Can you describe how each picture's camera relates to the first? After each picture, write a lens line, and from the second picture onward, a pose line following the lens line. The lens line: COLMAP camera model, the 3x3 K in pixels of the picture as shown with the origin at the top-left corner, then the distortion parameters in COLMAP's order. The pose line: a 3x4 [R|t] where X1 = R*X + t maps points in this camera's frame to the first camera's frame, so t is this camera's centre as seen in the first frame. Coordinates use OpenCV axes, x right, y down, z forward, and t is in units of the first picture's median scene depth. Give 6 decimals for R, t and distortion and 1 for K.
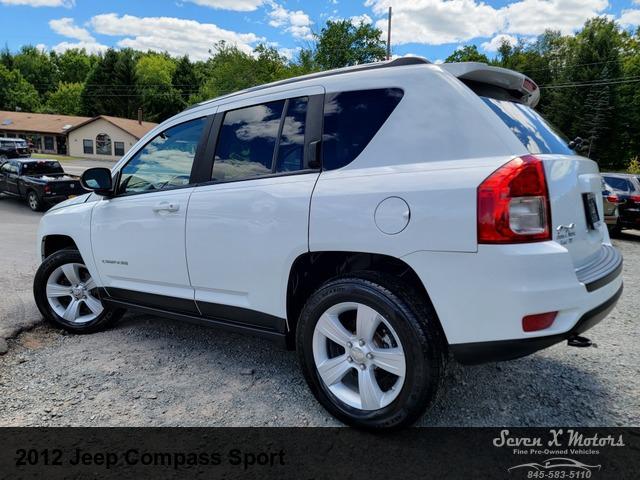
lens RADIAL K [[455.0, 0, 316.9], [0, 455.0, 246.1], [0, 0, 1]] dist [0.087040, -0.080307]
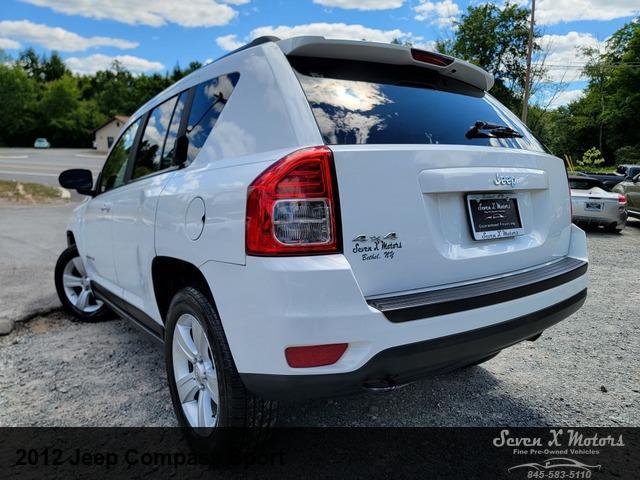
lens RADIAL K [[455.0, 0, 323.5], [0, 455.0, 242.3], [0, 0, 1]] dist [0.087040, -0.080307]
pose [[0.957947, 0.027320, -0.285641, 0.036693], [-0.027528, 0.999616, 0.003287, -0.001754], [0.285621, 0.004715, 0.958331, 0.012980]]
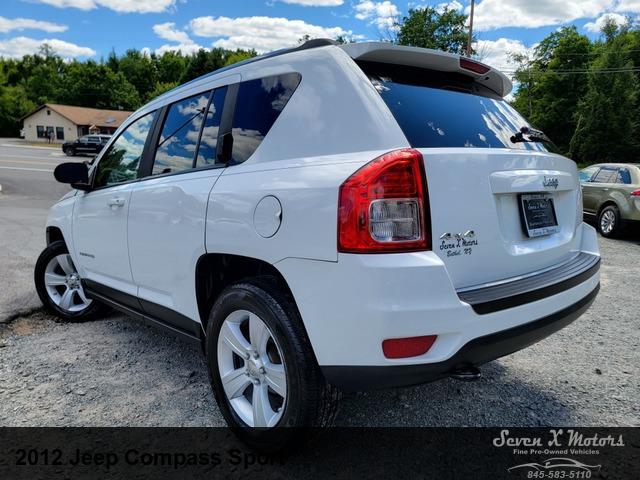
lens RADIAL K [[455.0, 0, 318.9], [0, 455.0, 239.1], [0, 0, 1]] dist [0.087040, -0.080307]
pose [[0.984695, 0.025933, -0.172349, 0.023576], [-0.025720, 0.999663, 0.003471, -0.001609], [0.172381, 0.001015, 0.985030, 0.007742]]
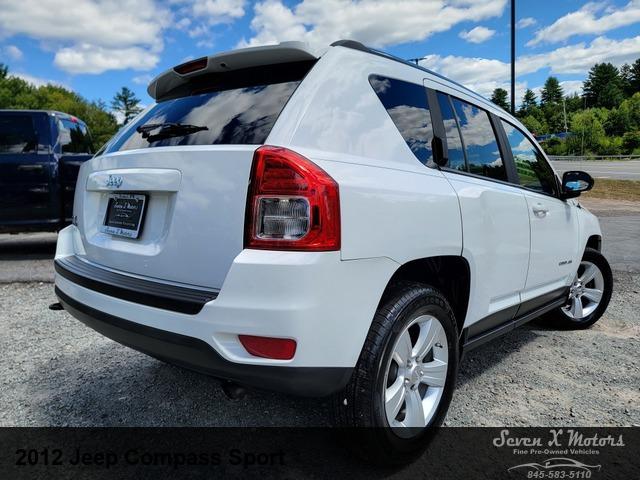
lens RADIAL K [[455.0, 0, 324.1], [0, 455.0, 235.0], [0, 0, 1]] dist [0.087040, -0.080307]
pose [[-0.112538, 0.091137, -0.989459, 0.092571], [-0.133039, 0.985437, 0.105898, -0.011738], [0.984701, 0.143555, -0.098774, 0.097517]]
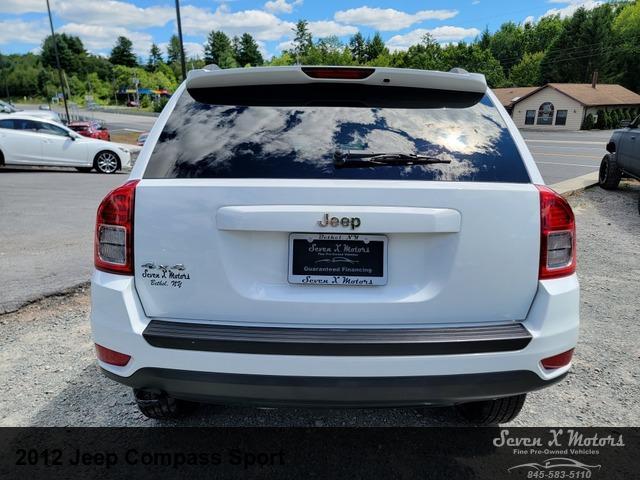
lens RADIAL K [[455.0, 0, 320.1], [0, 455.0, 239.1], [0, 0, 1]] dist [0.087040, -0.080307]
pose [[0.599840, 0.159174, -0.784127, 0.074644], [-0.117970, 0.986896, 0.110091, -0.011868], [0.791375, 0.026467, 0.610757, 0.038803]]
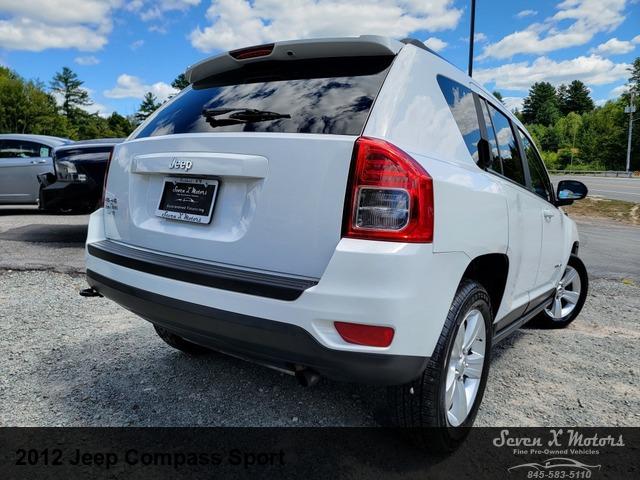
lens RADIAL K [[455.0, 0, 322.9], [0, 455.0, 239.1], [0, 0, 1]] dist [0.087040, -0.080307]
pose [[-0.002402, 0.098938, -0.995091, 0.094181], [-0.183085, 0.978230, 0.097704, -0.008690], [0.983094, 0.182421, 0.015764, 0.083700]]
